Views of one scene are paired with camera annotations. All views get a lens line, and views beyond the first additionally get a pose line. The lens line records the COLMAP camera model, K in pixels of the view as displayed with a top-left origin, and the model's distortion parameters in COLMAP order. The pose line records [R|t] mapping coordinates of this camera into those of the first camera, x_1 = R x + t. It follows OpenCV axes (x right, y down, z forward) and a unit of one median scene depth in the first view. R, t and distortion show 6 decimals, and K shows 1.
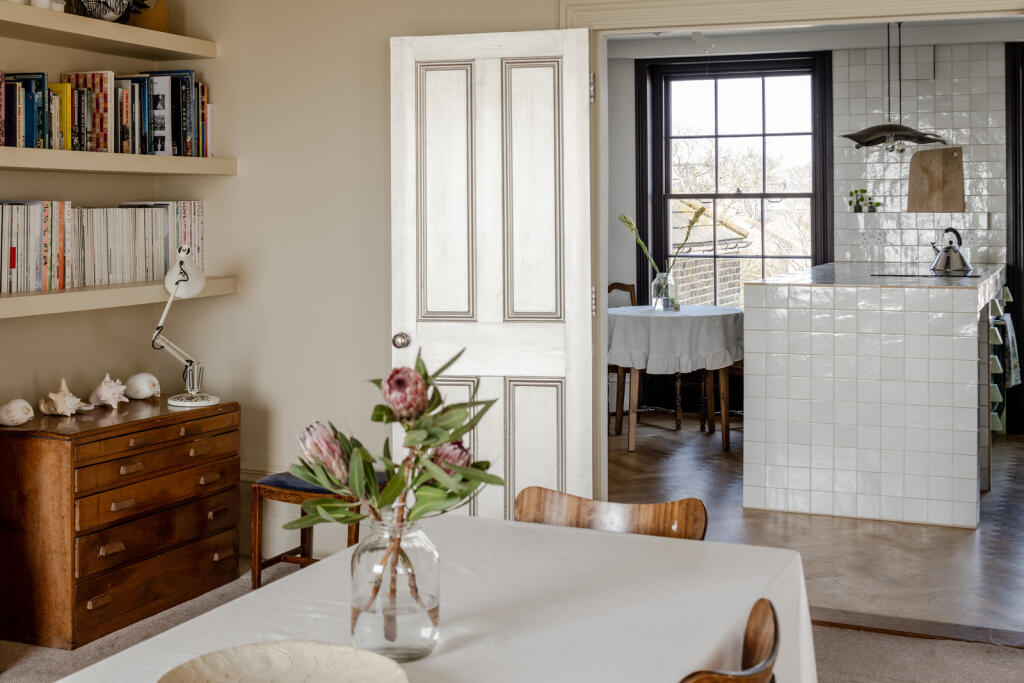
lens RADIAL K [[1301.6, 0, 512.4], [0, 1301.6, 341.7], [0, 0, 1]] dist [-0.028288, 0.000000]
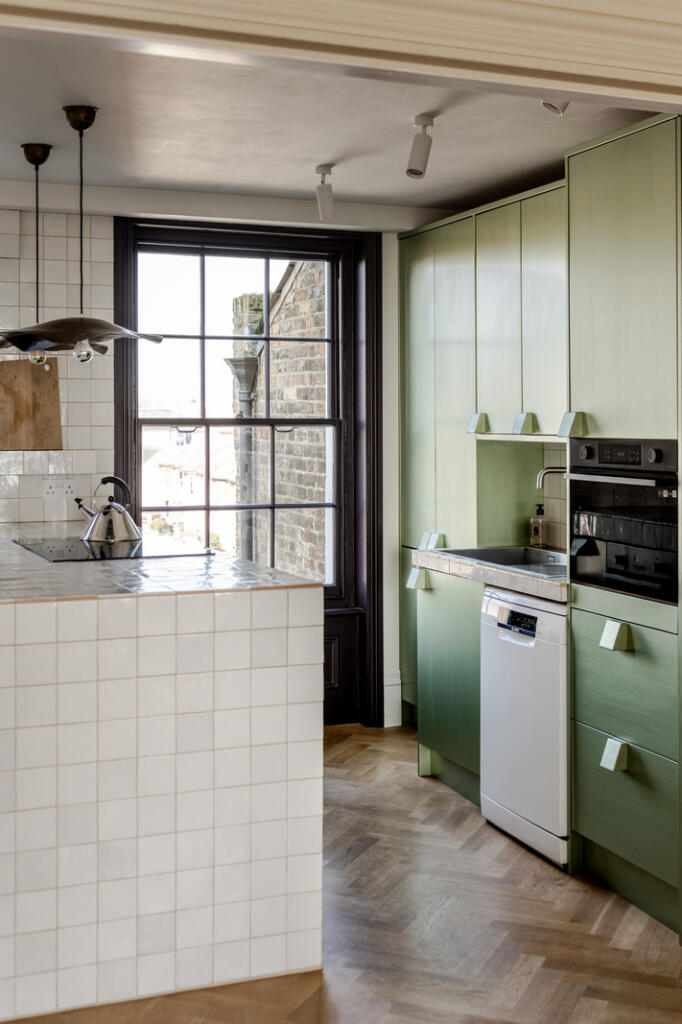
lens RADIAL K [[1301.6, 0, 341.3], [0, 1301.6, 502.6], [0, 0, 1]] dist [-0.028288, 0.000000]
pose [[0.684508, -0.040546, 0.727877, -0.061972], [0.069747, 0.997514, -0.010025, -0.052075], [-0.725661, 0.057629, 0.685634, 0.394741]]
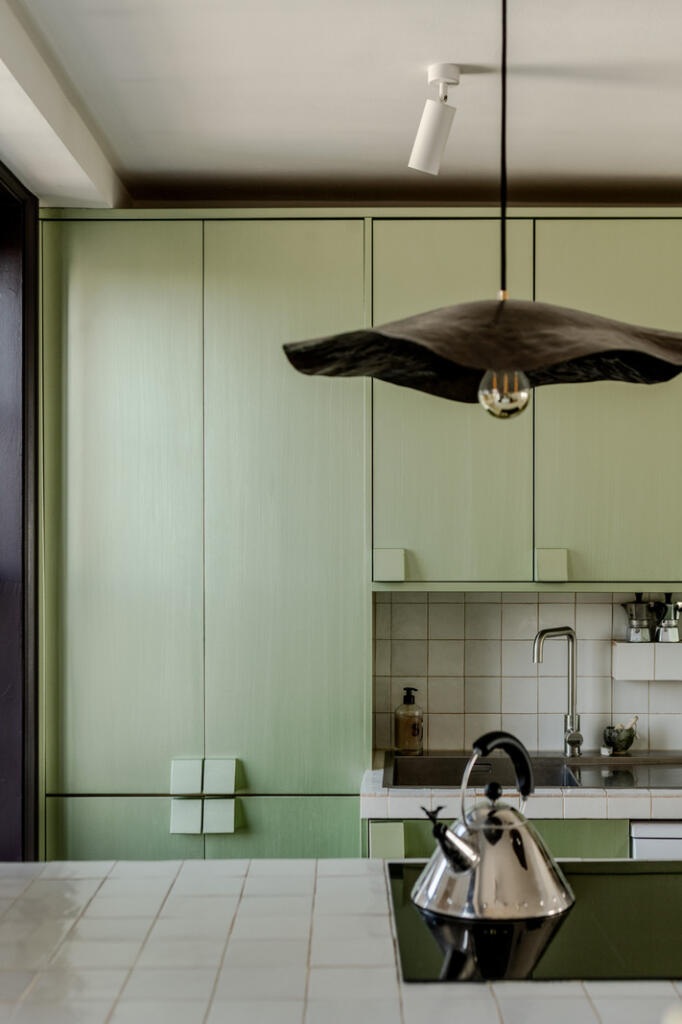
lens RADIAL K [[1301.6, 0, 345.7], [0, 1301.6, 521.2], [0, 0, 1]] dist [-0.028288, 0.000000]
pose [[-0.441190, 0.020283, 0.897184, 0.117435], [0.088481, 0.995857, 0.020997, -0.116942], [-0.893041, 0.088648, -0.441157, 0.986886]]
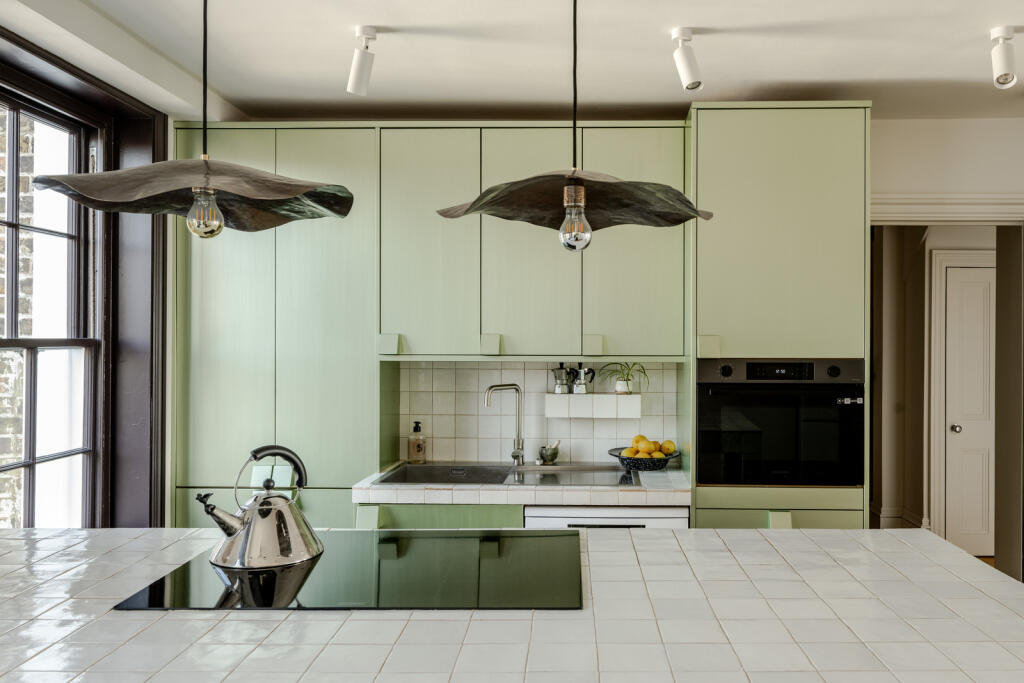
lens RADIAL K [[810.1, 0, 503.8], [0, 810.1, 337.0], [0, 0, 1]] dist [-0.004550, 0.014271]
pose [[-0.406729, 0.001408, 0.913548, 0.085105], [0.090597, 0.995131, 0.038801, -0.108171], [-0.909046, 0.098546, -0.404876, 0.910033]]
